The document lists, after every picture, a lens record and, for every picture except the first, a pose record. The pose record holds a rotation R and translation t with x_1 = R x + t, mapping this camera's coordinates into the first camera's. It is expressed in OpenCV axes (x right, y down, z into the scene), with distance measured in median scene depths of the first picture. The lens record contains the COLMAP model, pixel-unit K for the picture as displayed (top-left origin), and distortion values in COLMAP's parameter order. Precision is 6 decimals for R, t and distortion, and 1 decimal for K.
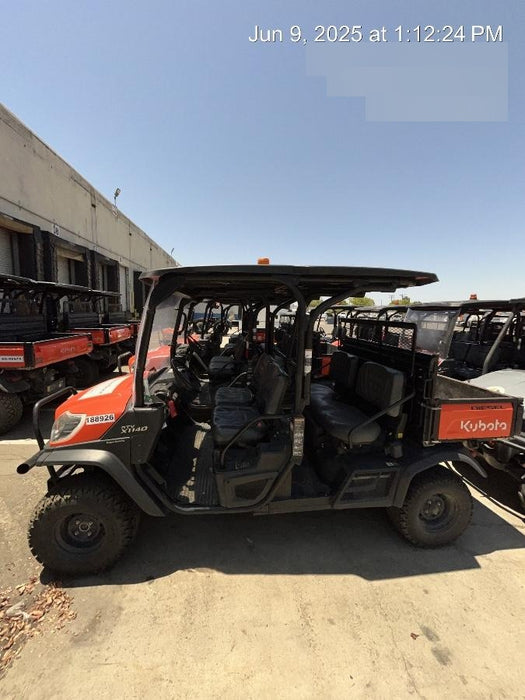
lens RADIAL K [[295.5, 0, 262.5], [0, 295.5, 350.0], [0, 0, 1]] dist [0.000889, -0.000221]
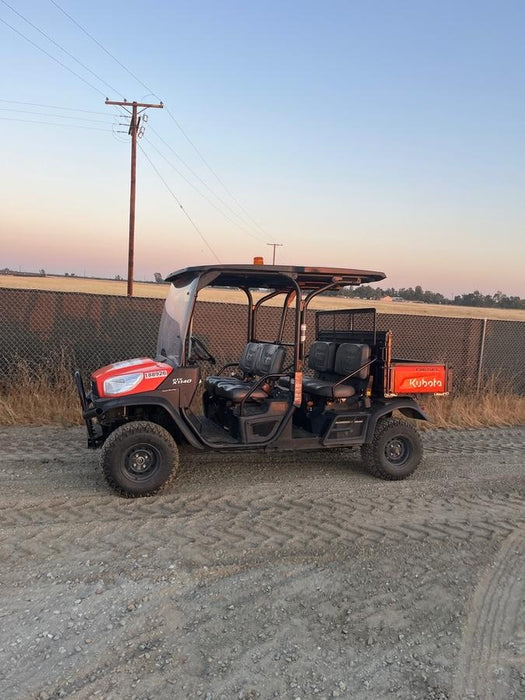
lens RADIAL K [[517.3, 0, 260.5], [0, 517.3, 360.3], [0, 0, 1]] dist [0.063209, -0.139982]
pose [[0.980056, -0.010577, 0.198440, -0.485939], [0.024868, 0.997261, -0.069662, 0.304239], [-0.197160, 0.073207, 0.977634, -1.228341]]
